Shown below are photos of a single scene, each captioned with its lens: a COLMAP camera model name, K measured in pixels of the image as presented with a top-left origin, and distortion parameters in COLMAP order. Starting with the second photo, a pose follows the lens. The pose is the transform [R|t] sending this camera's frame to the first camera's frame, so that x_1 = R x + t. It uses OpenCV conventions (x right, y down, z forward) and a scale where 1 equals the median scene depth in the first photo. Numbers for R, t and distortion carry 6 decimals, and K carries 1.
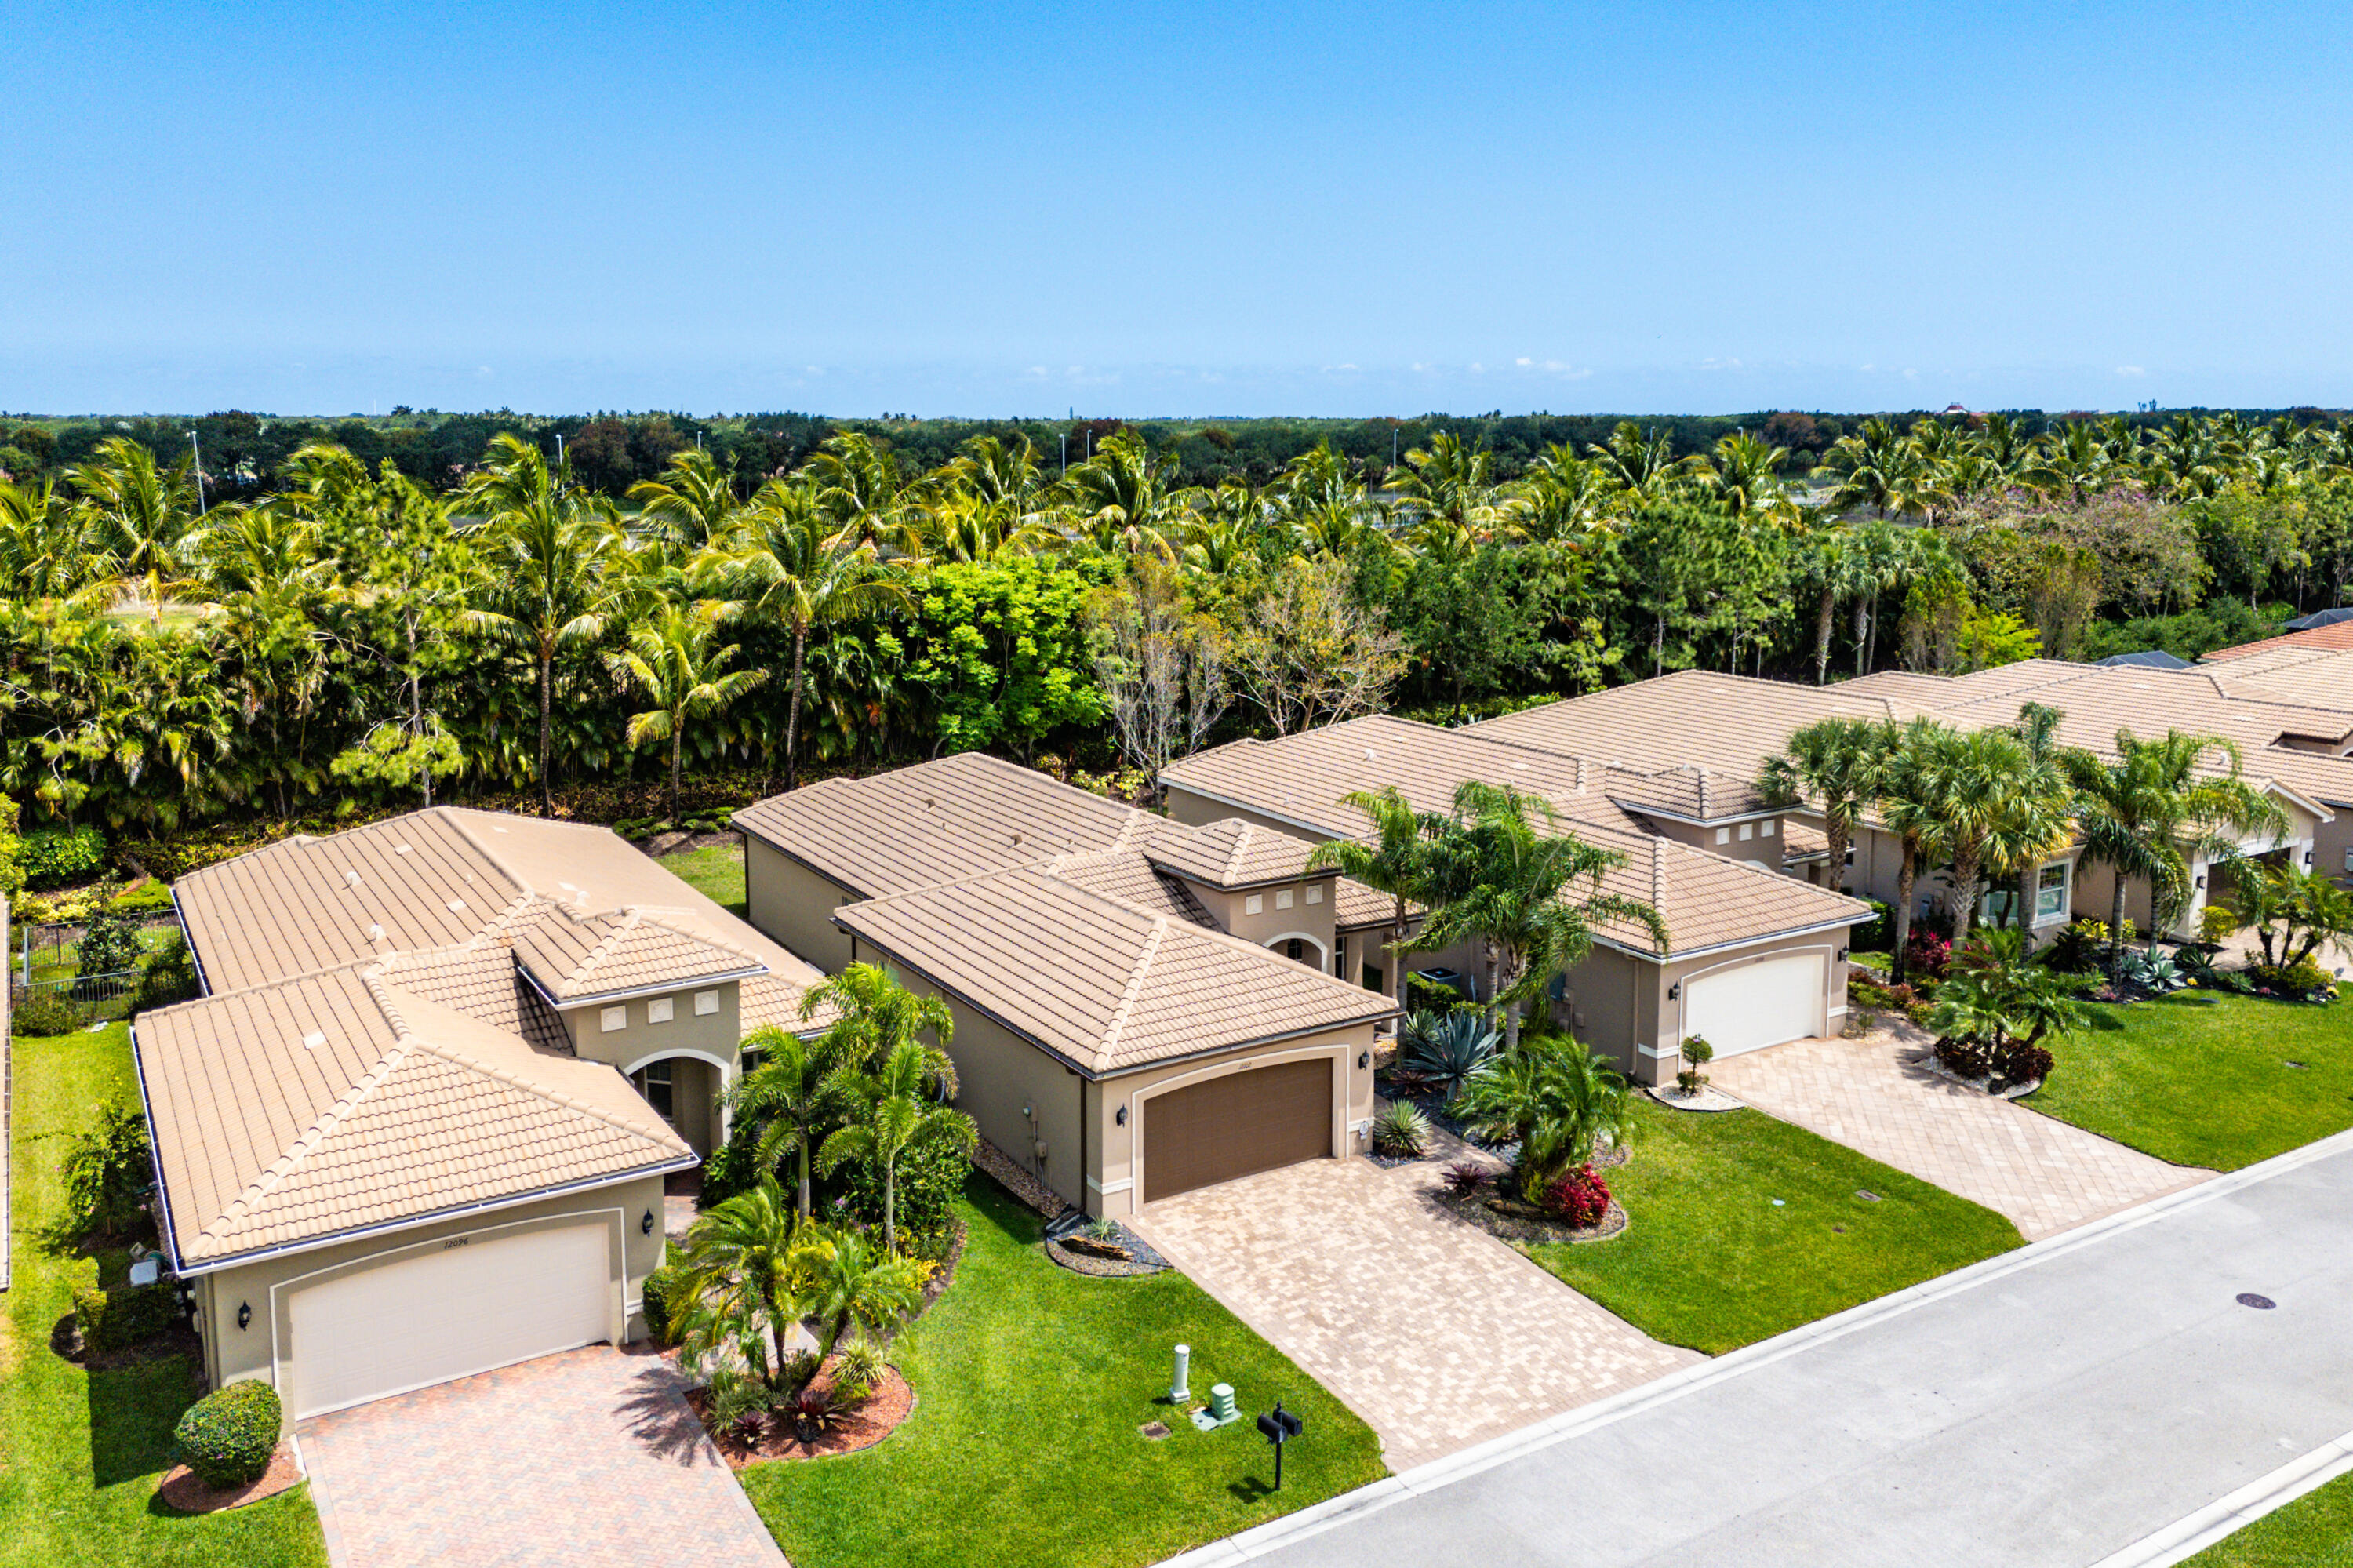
lens RADIAL K [[1633.8, 0, 1175.7], [0, 1633.8, 666.6], [0, 0, 1]] dist [0.039135, -0.002326]
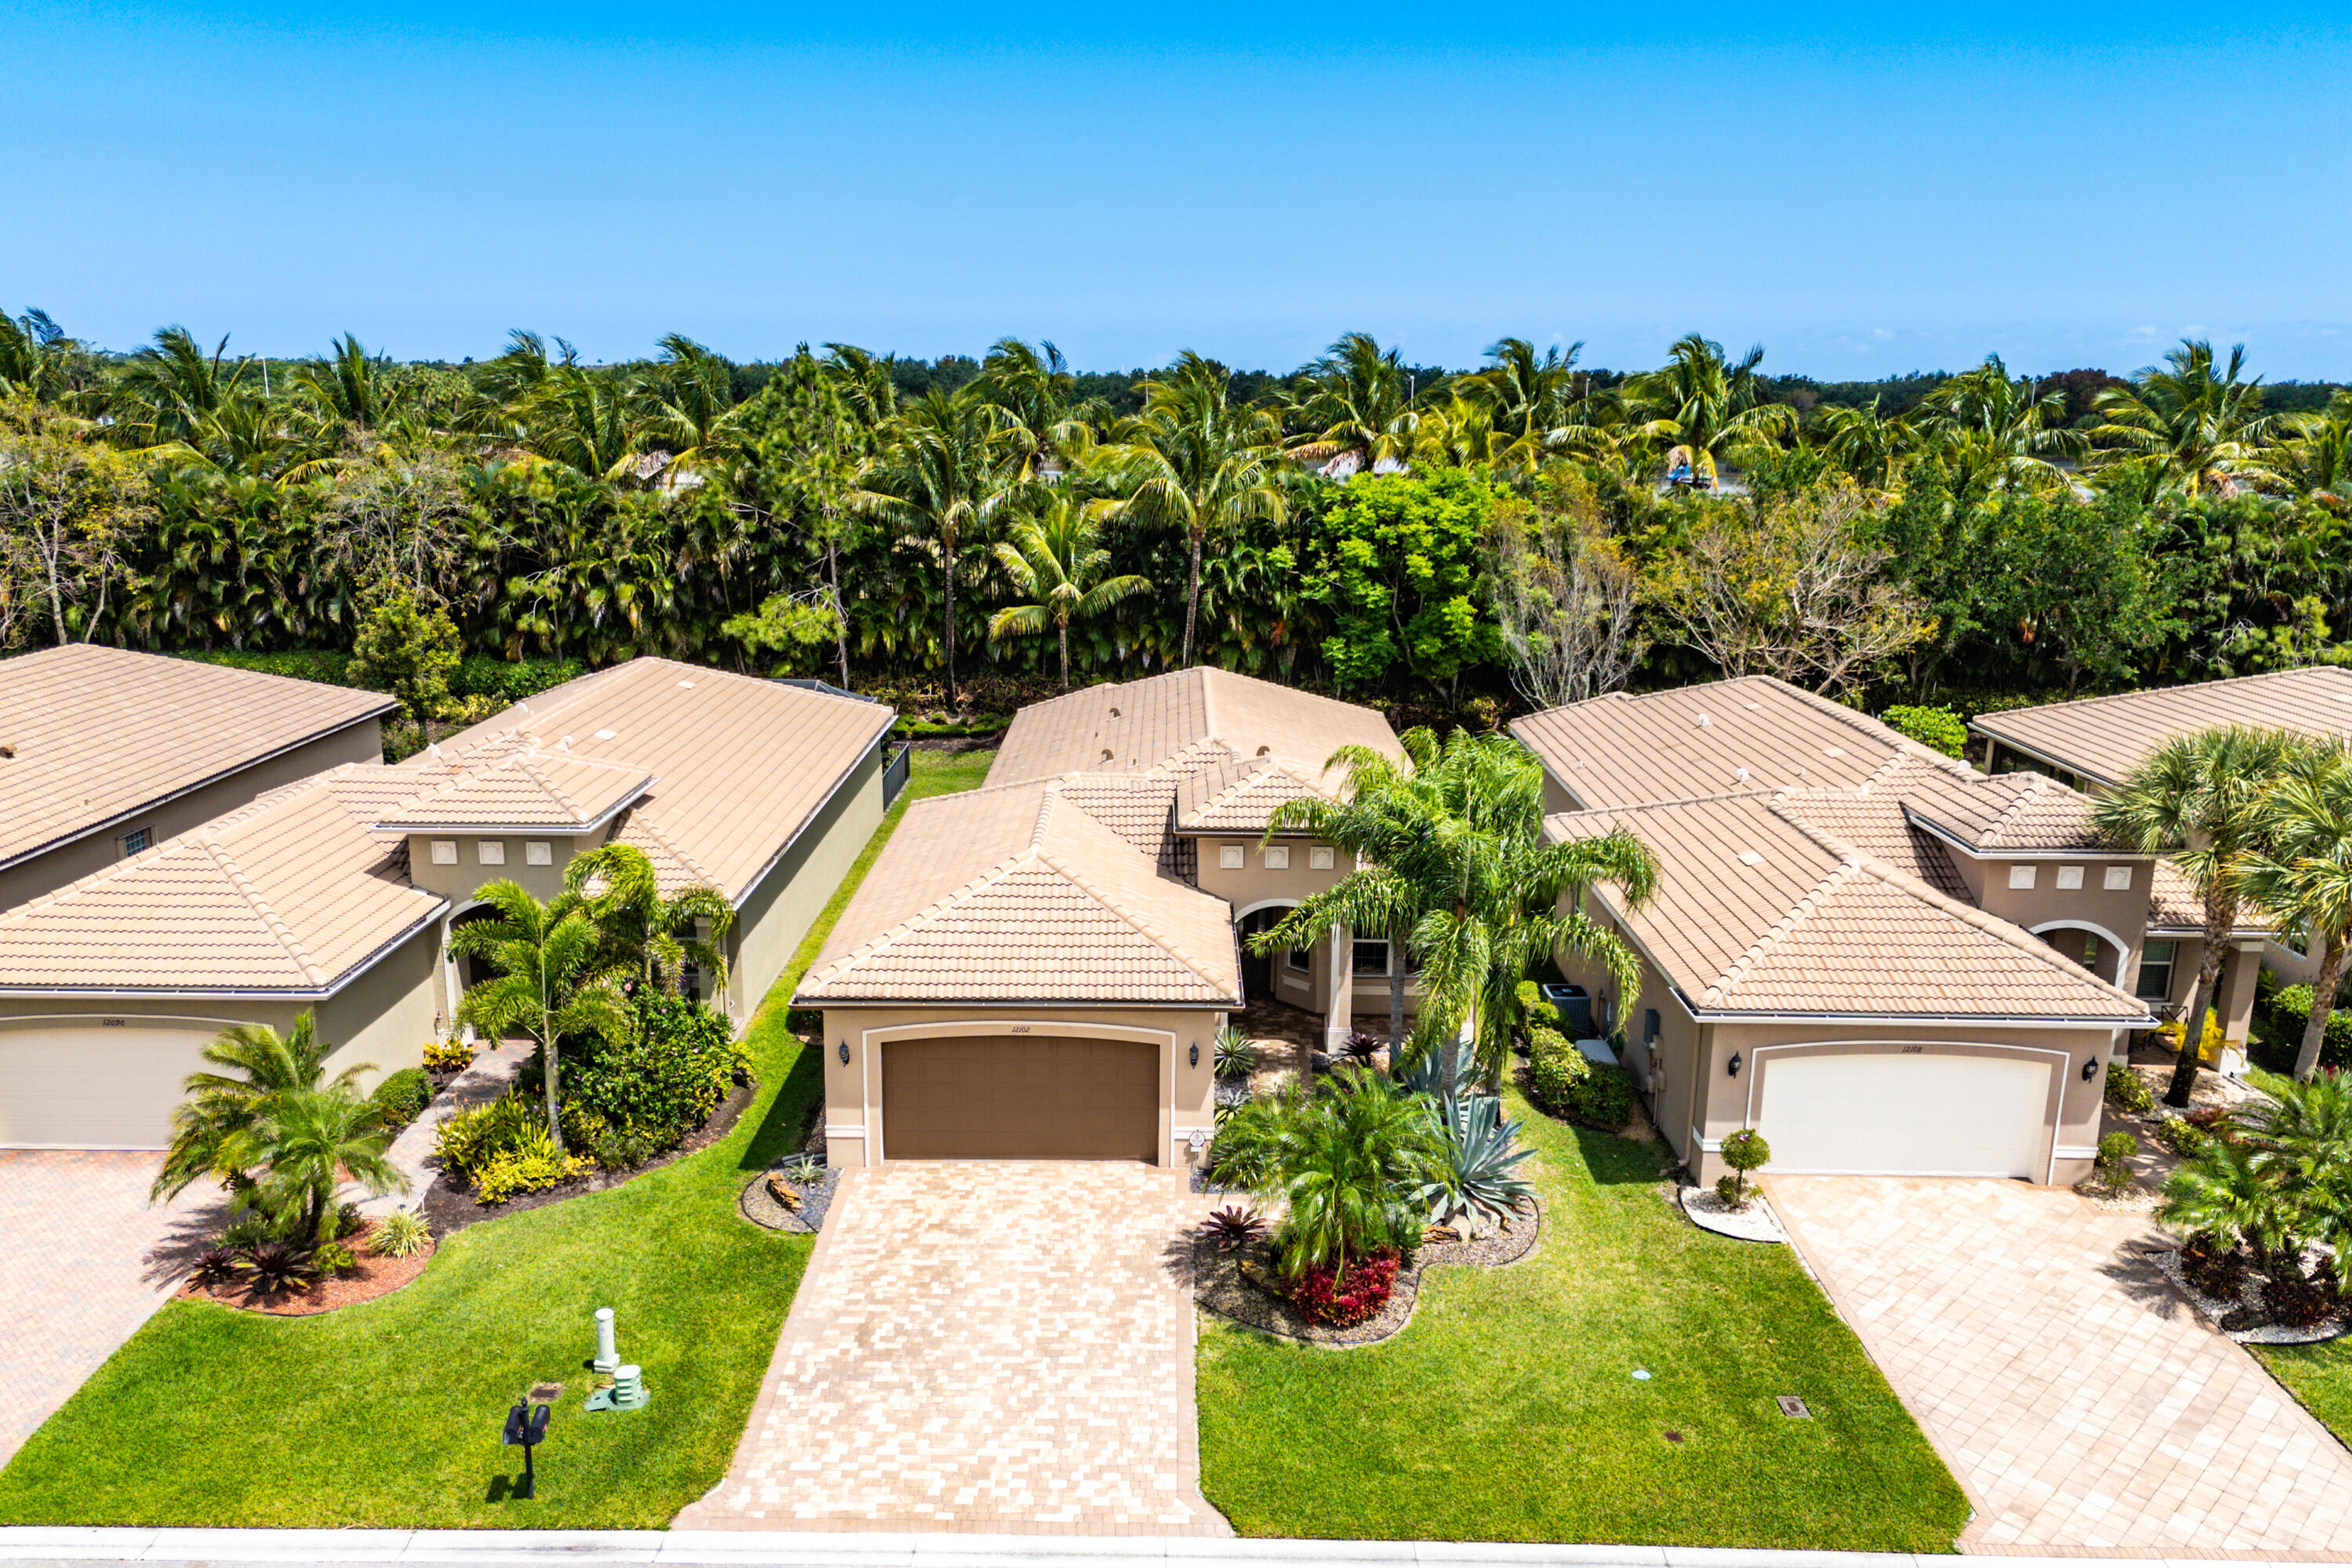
lens RADIAL K [[1655.1, 0, 1176.0], [0, 1655.1, 784.0], [0, 0, 1]] dist [0.040533, -0.000304]
pose [[0.876405, 0.129457, -0.463848, 0.403420], [-0.083608, 0.989466, 0.118183, 0.014093], [0.474261, -0.064795, 0.877997, 0.263815]]
